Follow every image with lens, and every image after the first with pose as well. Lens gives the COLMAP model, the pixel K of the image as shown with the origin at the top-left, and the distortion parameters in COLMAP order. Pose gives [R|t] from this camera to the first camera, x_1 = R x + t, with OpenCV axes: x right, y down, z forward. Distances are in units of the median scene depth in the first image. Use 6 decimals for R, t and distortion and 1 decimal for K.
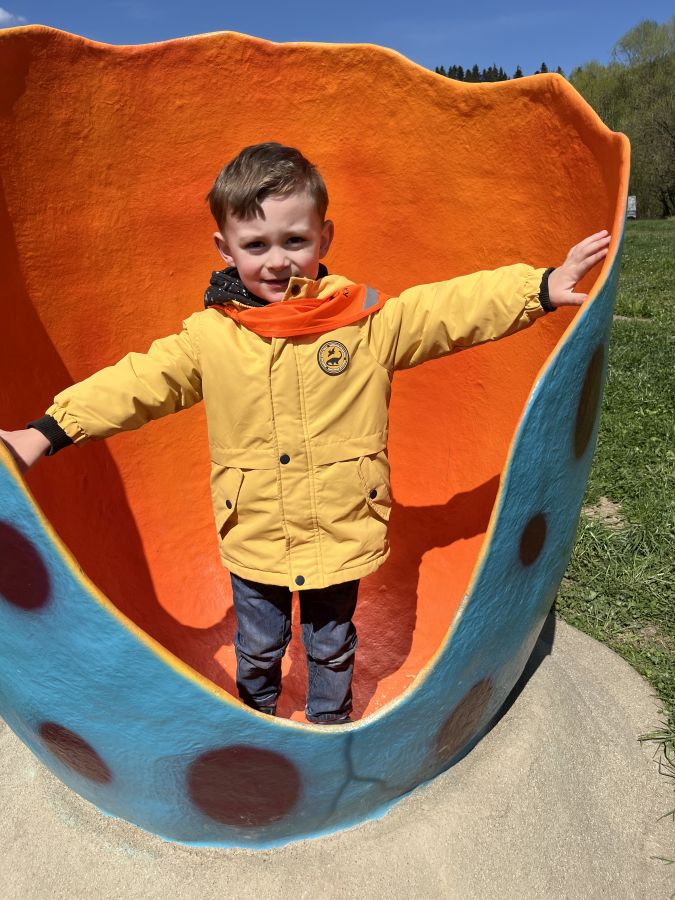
lens RADIAL K [[673.1, 0, 340.8], [0, 673.1, 449.6], [0, 0, 1]] dist [0.009105, -0.008641]
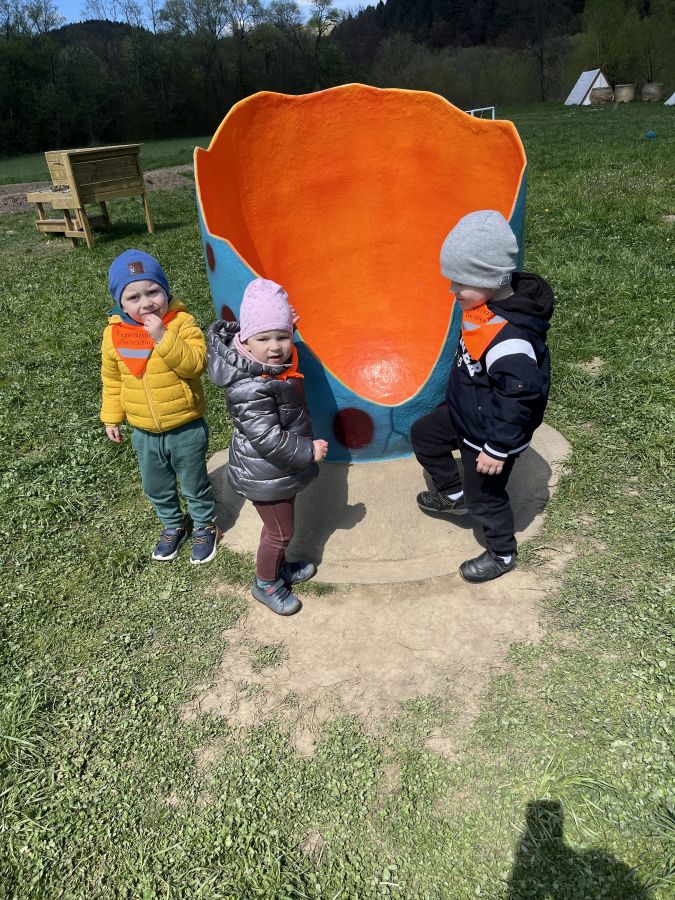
lens RADIAL K [[673.1, 0, 335.6], [0, 673.1, 454.0], [0, 0, 1]] dist [0.009105, -0.008641]
pose [[0.984456, 0.052151, -0.167710, 0.147761], [-0.024827, 0.986630, 0.161073, 0.099067], [0.173868, -0.154405, 0.972589, -0.994340]]
